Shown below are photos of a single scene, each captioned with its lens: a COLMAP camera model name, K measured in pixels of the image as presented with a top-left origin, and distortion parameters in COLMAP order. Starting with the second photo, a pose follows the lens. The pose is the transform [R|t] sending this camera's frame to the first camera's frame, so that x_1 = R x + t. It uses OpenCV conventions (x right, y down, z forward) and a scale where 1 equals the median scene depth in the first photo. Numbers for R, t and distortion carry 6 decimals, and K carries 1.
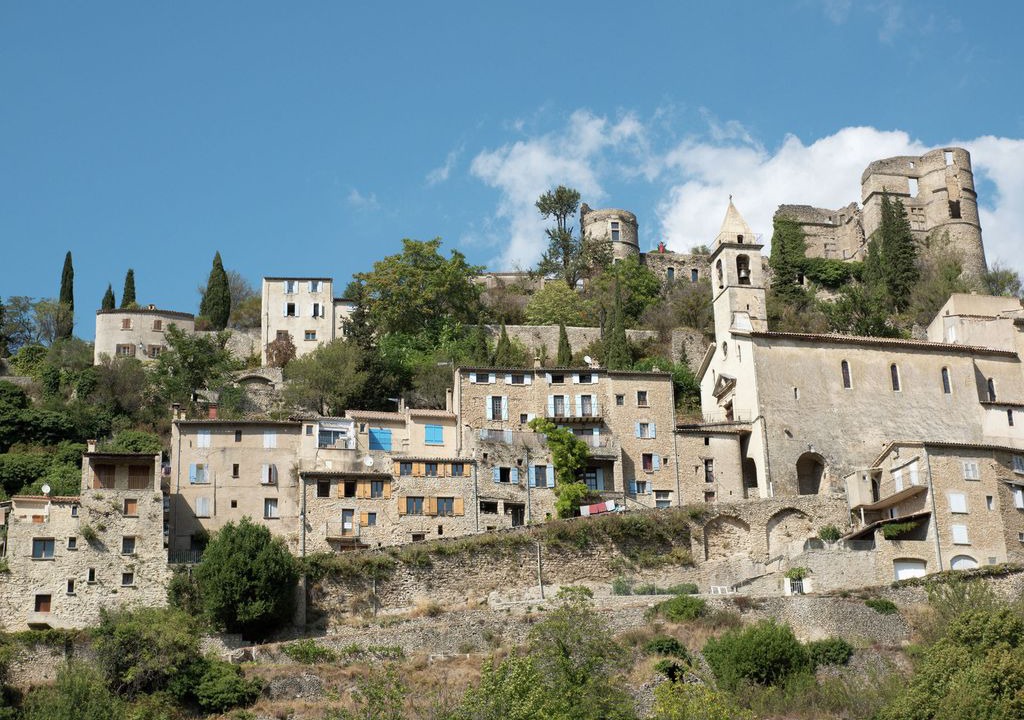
lens RADIAL K [[1980.1, 0, 512.0], [0, 1980.1, 360.0], [0, 0, 1]] dist [0.004671, 0.003215]
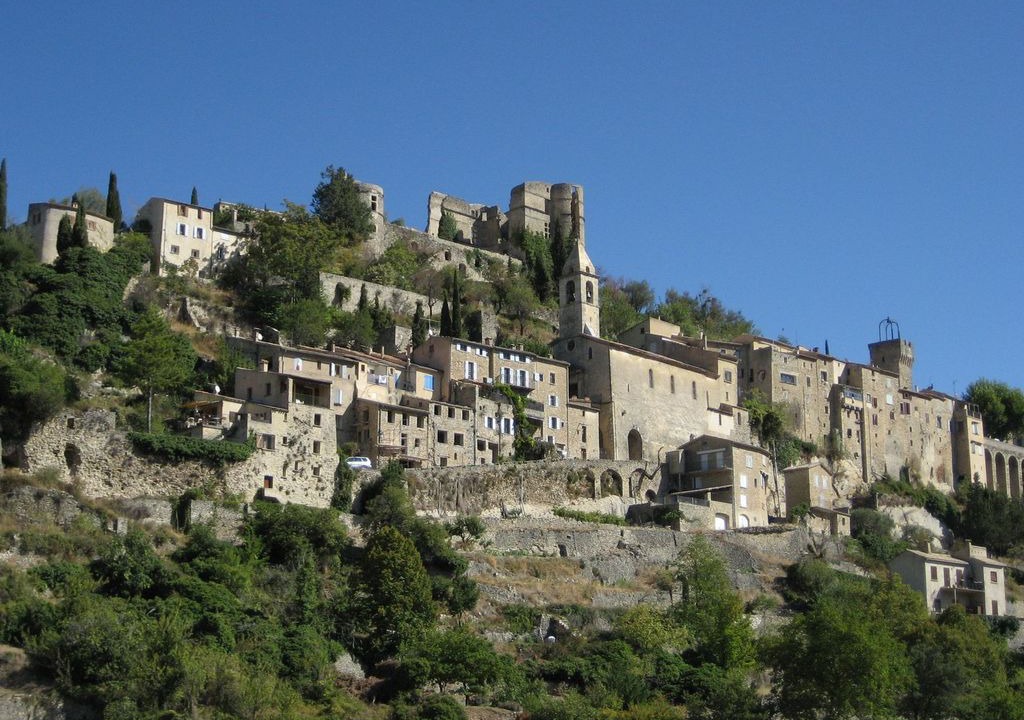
lens RADIAL K [[1980.1, 0, 512.0], [0, 1980.1, 360.0], [0, 0, 1]] dist [0.004671, 0.003215]
pose [[0.838858, 0.156238, 0.521447, -0.743026], [-0.203618, 0.978446, 0.034396, -0.039069], [-0.504834, -0.135030, 0.852590, -0.227409]]
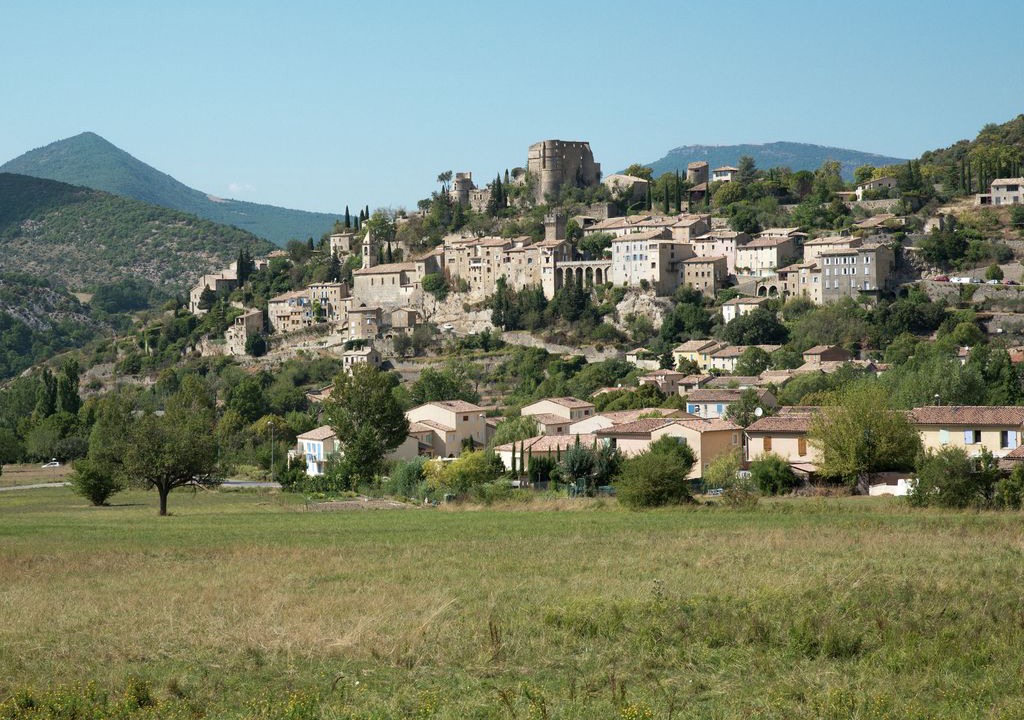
lens RADIAL K [[1980.1, 0, 512.0], [0, 1980.1, 360.0], [0, 0, 1]] dist [0.004671, 0.003215]
pose [[0.598210, 0.027635, -0.800863, 3.753416], [0.251764, 0.942318, 0.220572, -0.694081], [0.760763, -0.333577, 0.556746, -1.120459]]
